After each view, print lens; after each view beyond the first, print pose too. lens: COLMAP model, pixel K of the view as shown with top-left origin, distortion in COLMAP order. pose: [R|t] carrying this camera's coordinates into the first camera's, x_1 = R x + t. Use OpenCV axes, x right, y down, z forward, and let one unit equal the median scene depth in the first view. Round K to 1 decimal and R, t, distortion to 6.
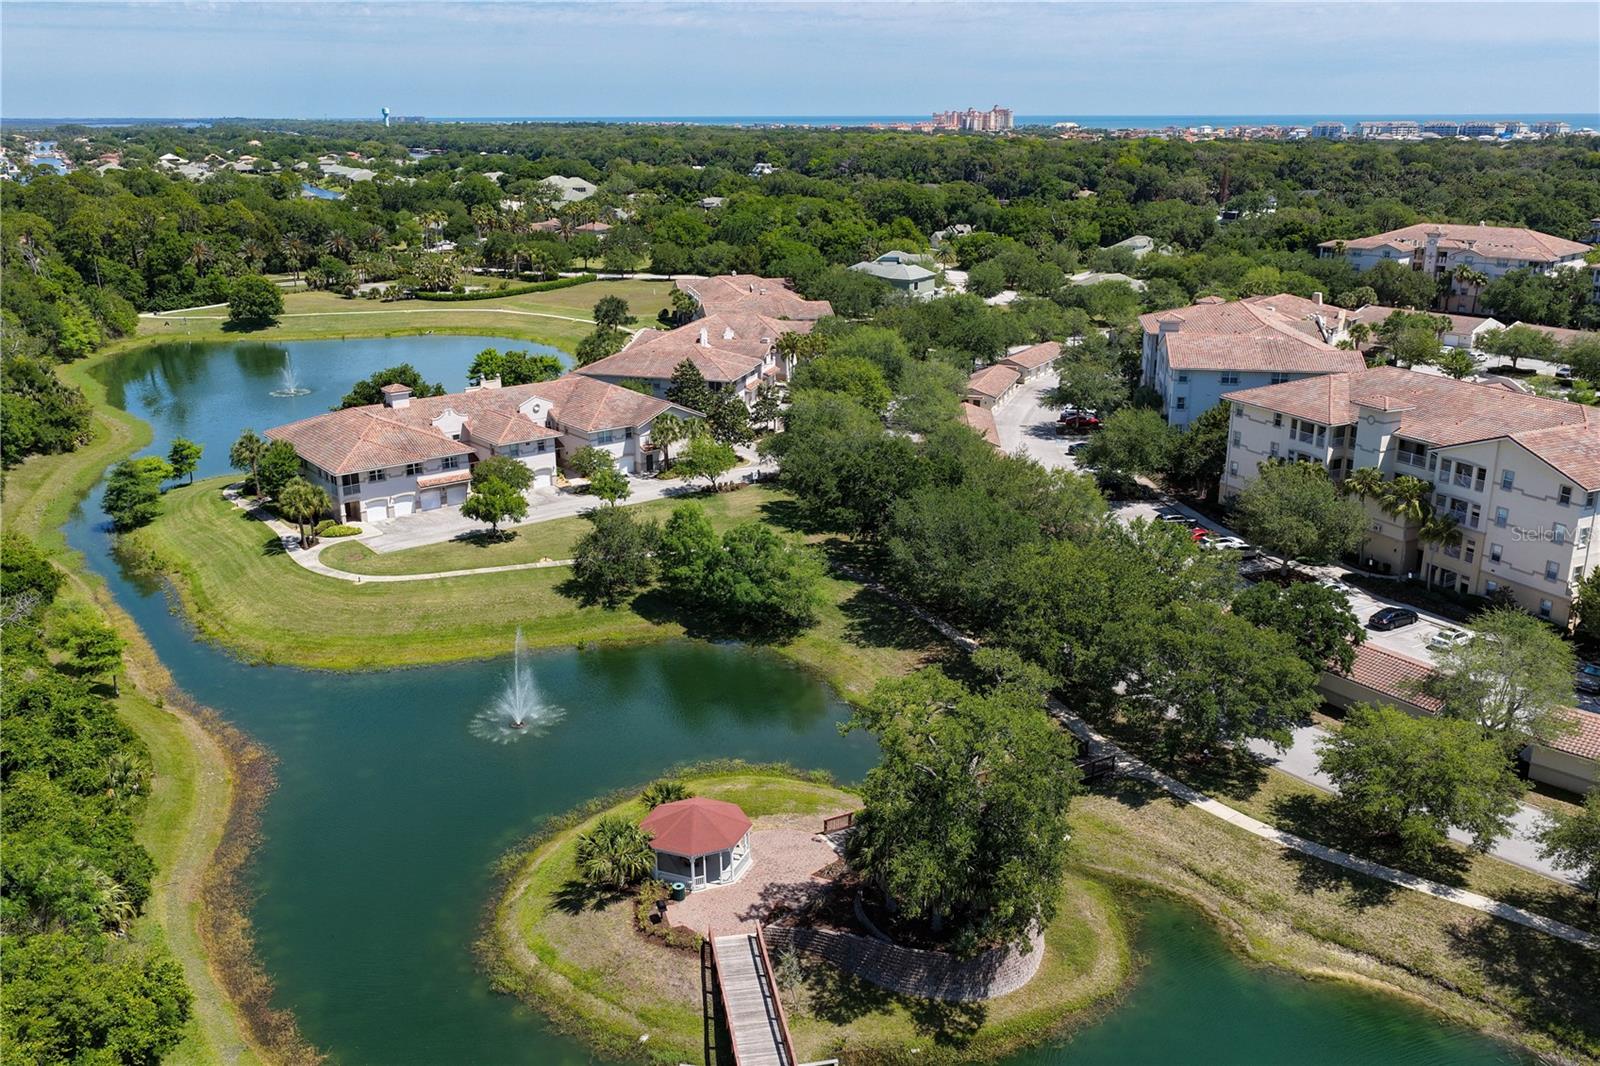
lens RADIAL K [[1319.5, 0, 800.0], [0, 1319.5, 533.0], [0, 0, 1]] dist [-0.014045, 0.036696]
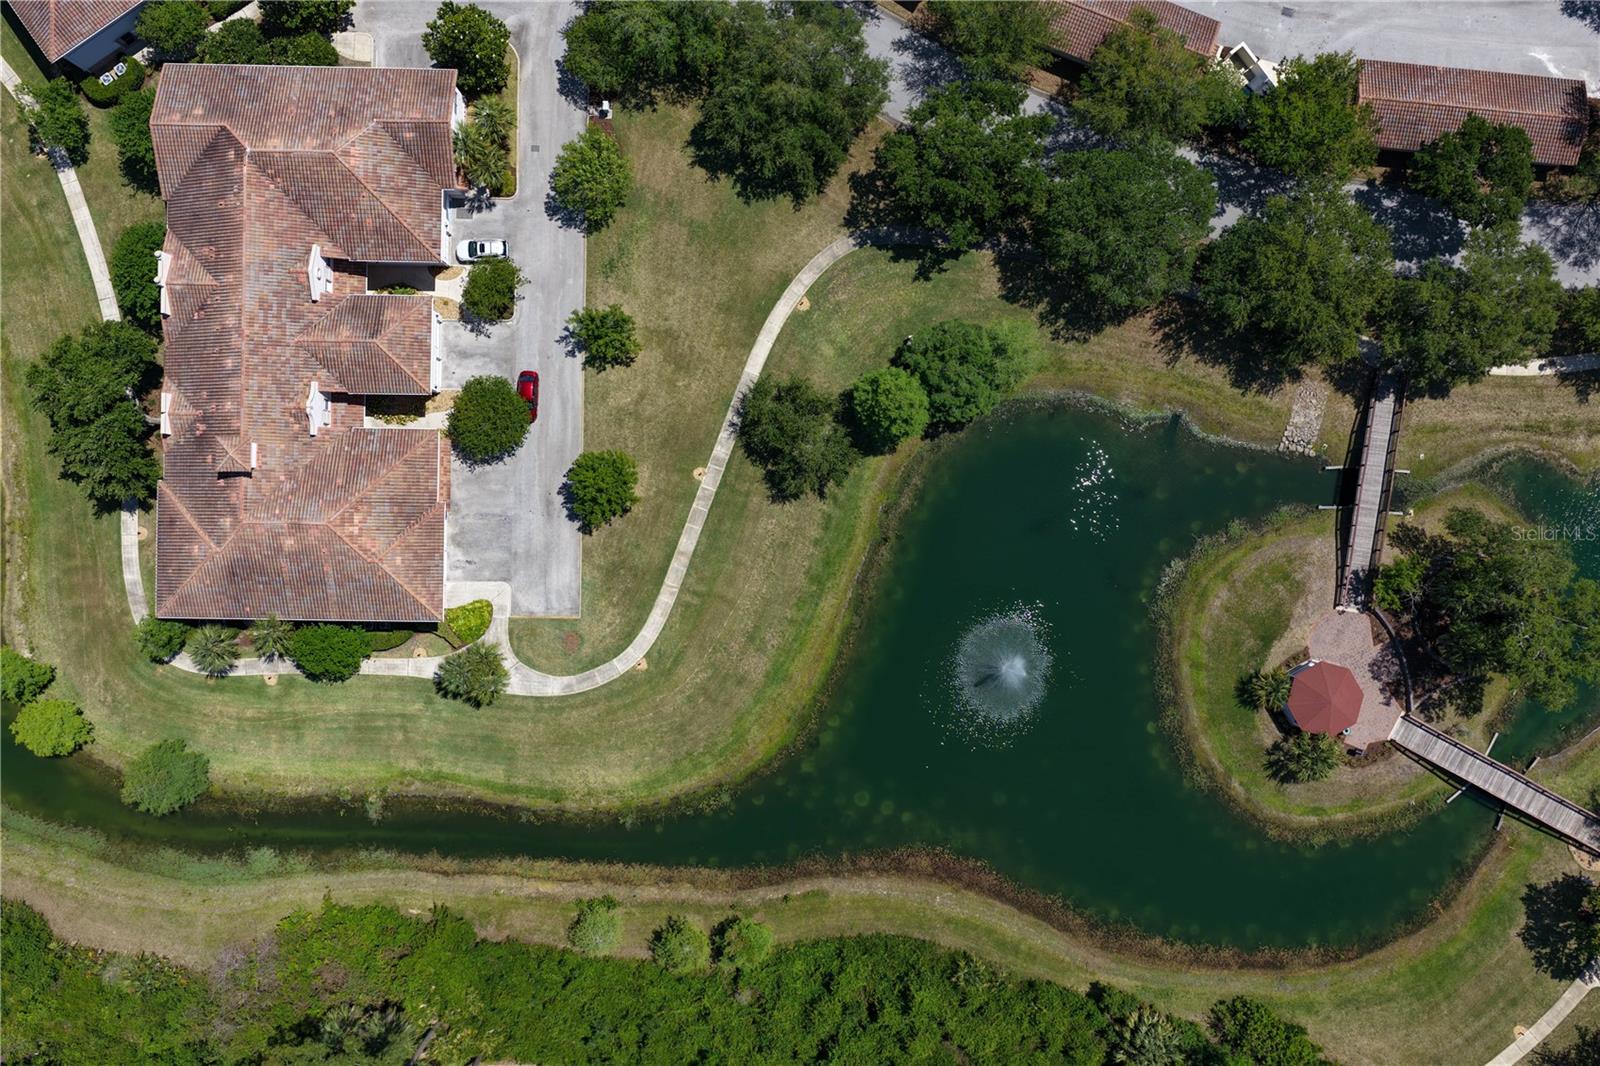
lens RADIAL K [[1319.5, 0, 800.0], [0, 1319.5, 533.0], [0, 0, 1]] dist [-0.014045, 0.036696]
pose [[0.631169, -0.775640, -0.003048, -0.101822], [0.231027, 0.184241, 0.955344, -0.459111], [-0.740441, -0.603687, 0.295481, 0.377135]]
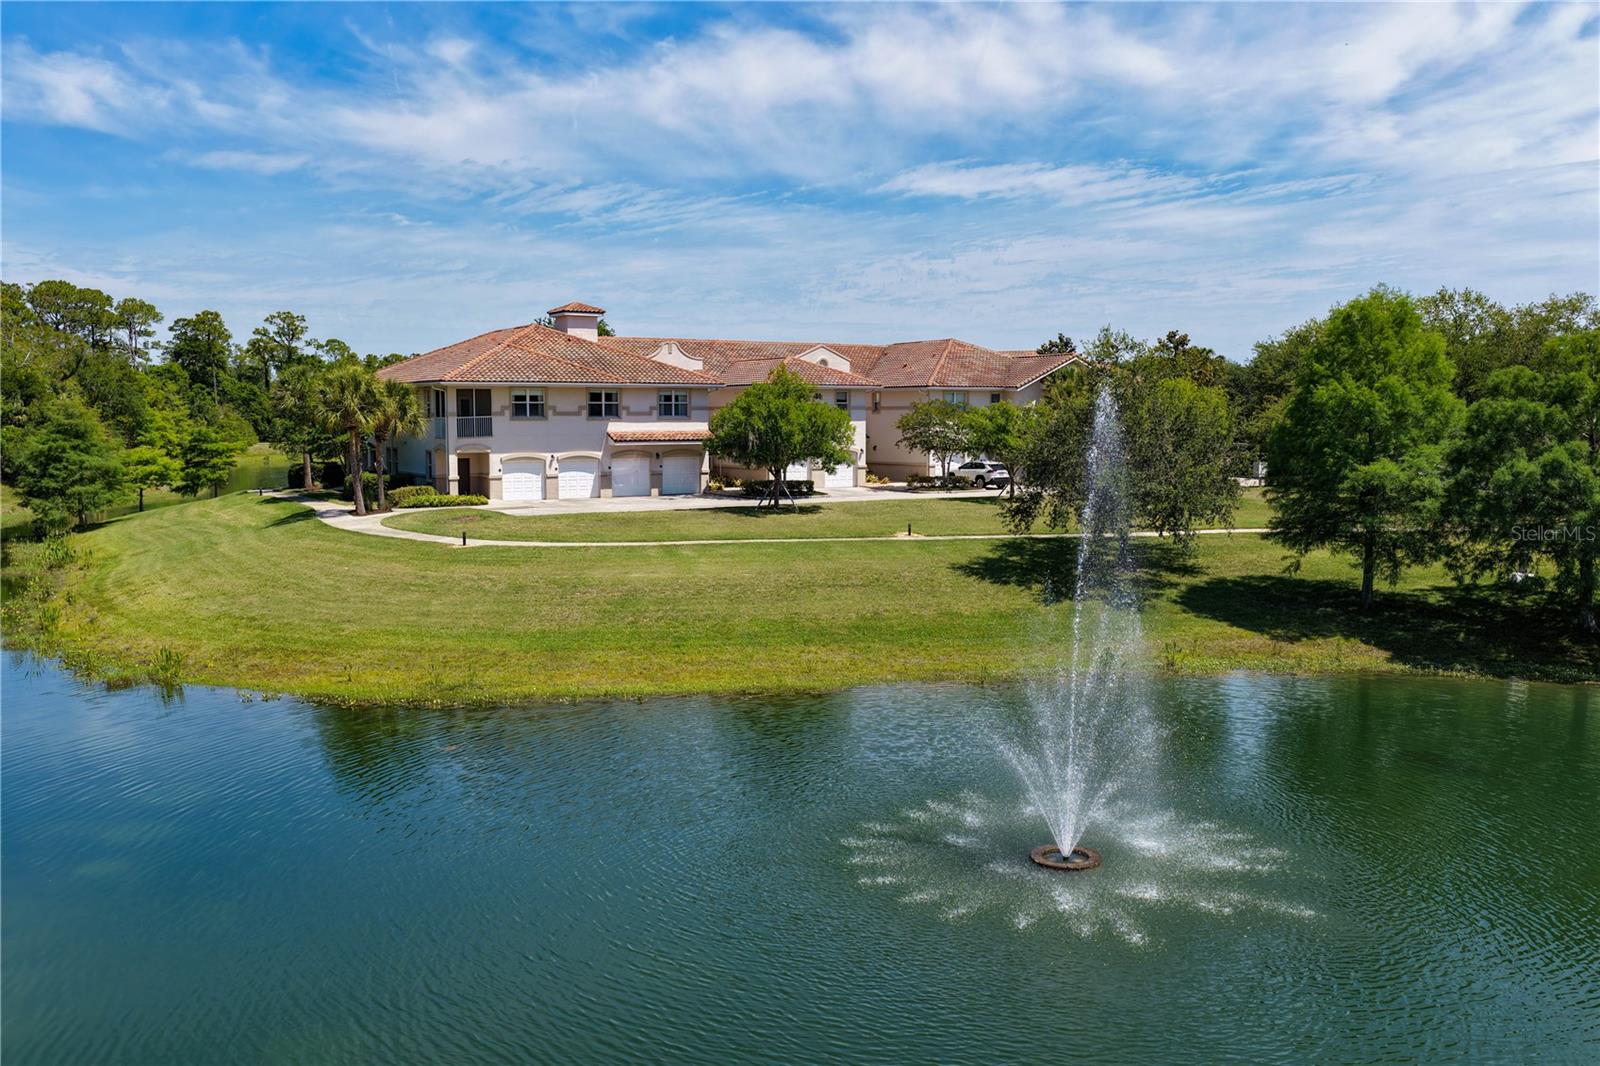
lens RADIAL K [[1311.2, 0, 800.0], [0, 1311.2, 533.0], [0, 0, 1]] dist [0.002114, 0.009915]
pose [[0.993461, 0.008622, -0.113845, -0.102313], [-0.032662, 0.976932, -0.211039, 0.061591], [0.109399, 0.213378, 0.970825, 0.339772]]
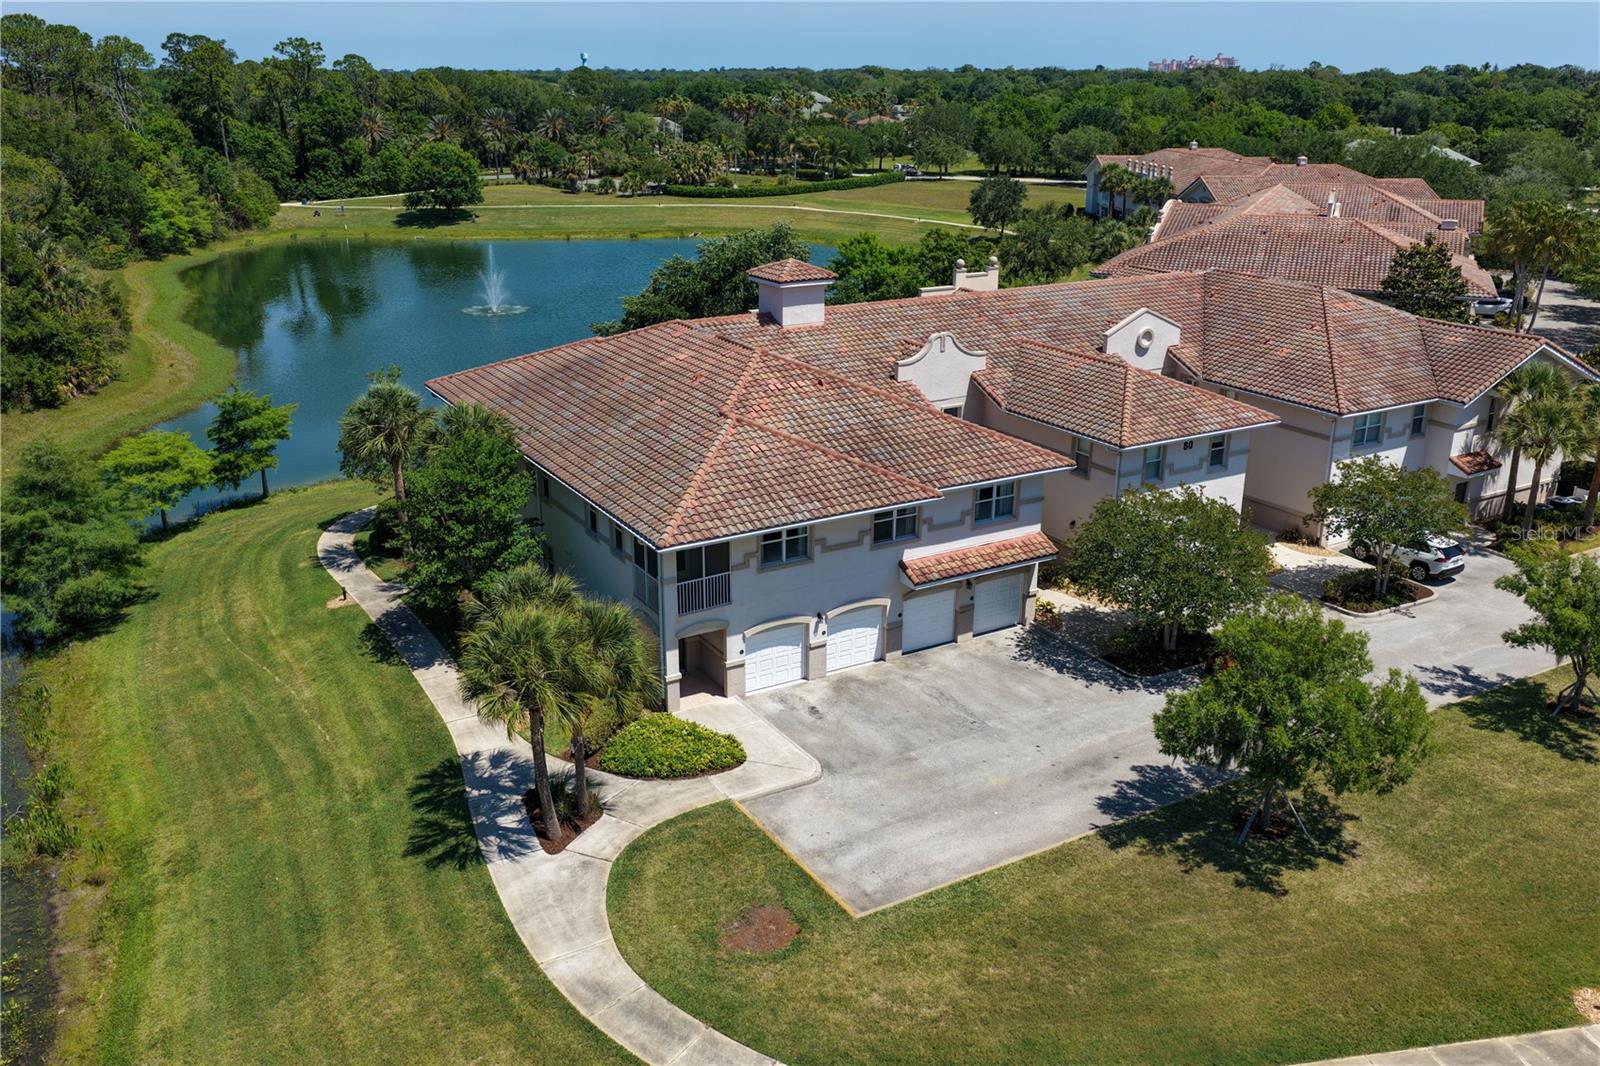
lens RADIAL K [[1319.5, 0, 800.0], [0, 1319.5, 533.0], [0, 0, 1]] dist [-0.014045, 0.036696]
pose [[0.990839, 0.048930, -0.125874, -0.172320], [-0.045173, 0.998449, 0.032531, -0.034281], [0.127271, -0.026547, 0.991513, 0.435185]]
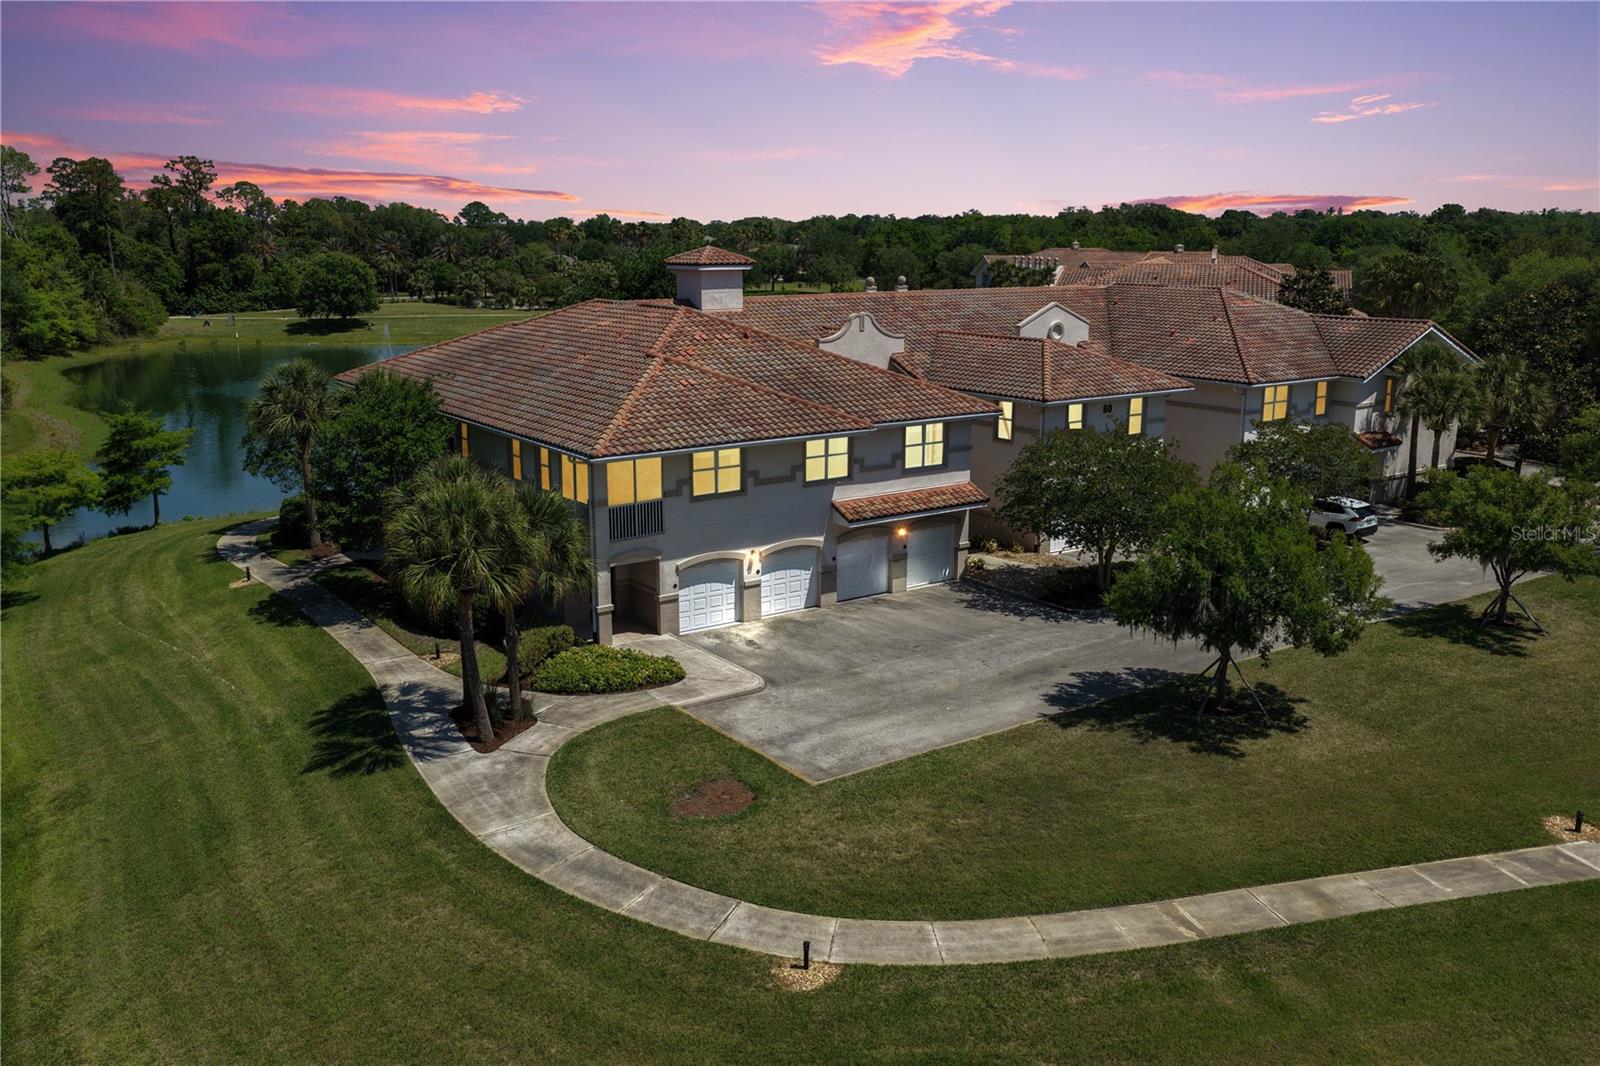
lens RADIAL K [[1319.5, 0, 800.0], [0, 1319.5, 533.0], [0, 0, 1]] dist [-0.014045, 0.036696]
pose [[0.998619, 0.013130, -0.050861, -0.176870], [-0.017213, 0.996592, -0.080674, -0.004838], [0.049629, 0.081438, 0.995442, 0.439124]]
